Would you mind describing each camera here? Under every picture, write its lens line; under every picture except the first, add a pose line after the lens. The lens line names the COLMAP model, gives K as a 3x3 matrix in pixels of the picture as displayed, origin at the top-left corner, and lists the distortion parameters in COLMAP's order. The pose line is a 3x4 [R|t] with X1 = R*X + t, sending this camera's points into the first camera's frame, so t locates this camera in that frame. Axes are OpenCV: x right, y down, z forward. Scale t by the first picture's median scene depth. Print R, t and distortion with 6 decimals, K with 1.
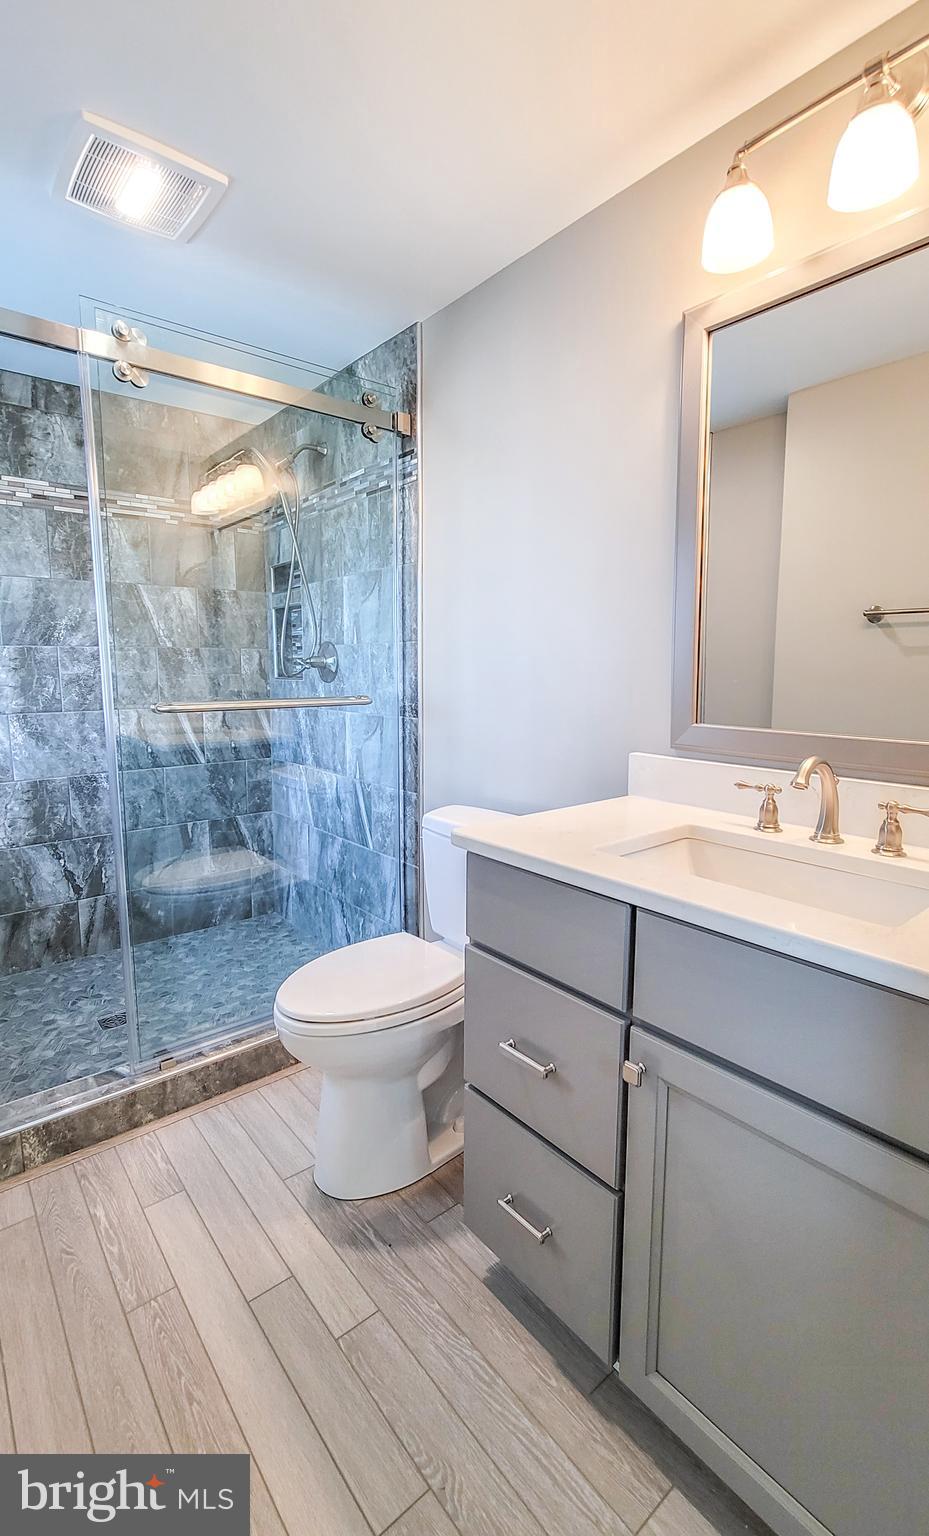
lens RADIAL K [[683.6, 0, 465.2], [0, 683.6, 758.3], [0, 0, 1]] dist [0.001783, -0.000470]
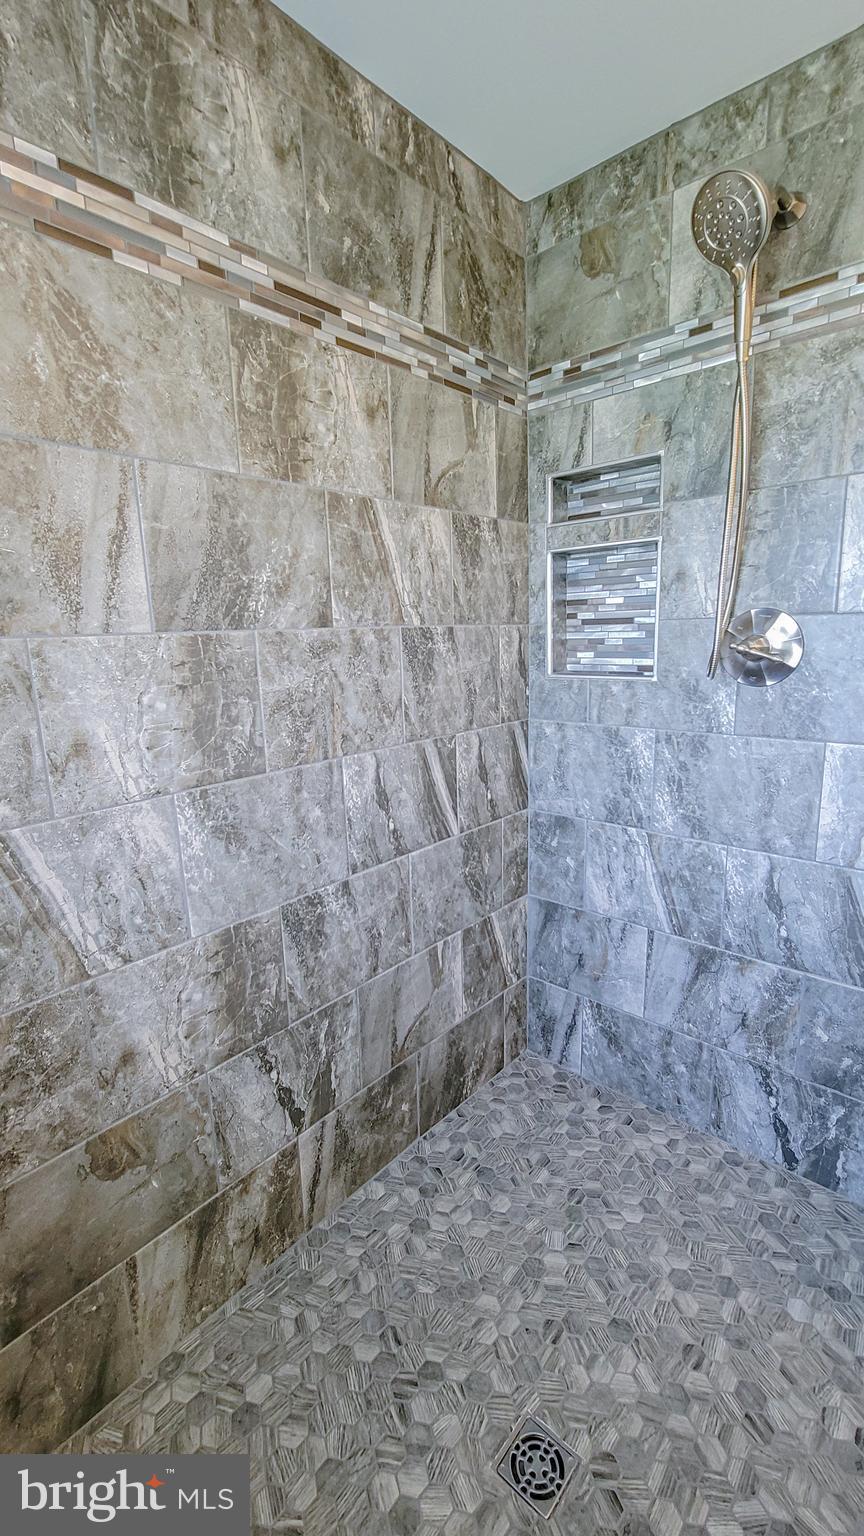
lens RADIAL K [[656.7, 0, 434.4], [0, 656.7, 771.3], [0, 0, 1]] dist [-0.003895, 0.001613]
pose [[0.985911, -0.059680, 0.156261, -0.531832], [0.048302, 0.995965, 0.075628, -0.094979], [-0.160144, -0.067015, 0.984816, 0.528210]]
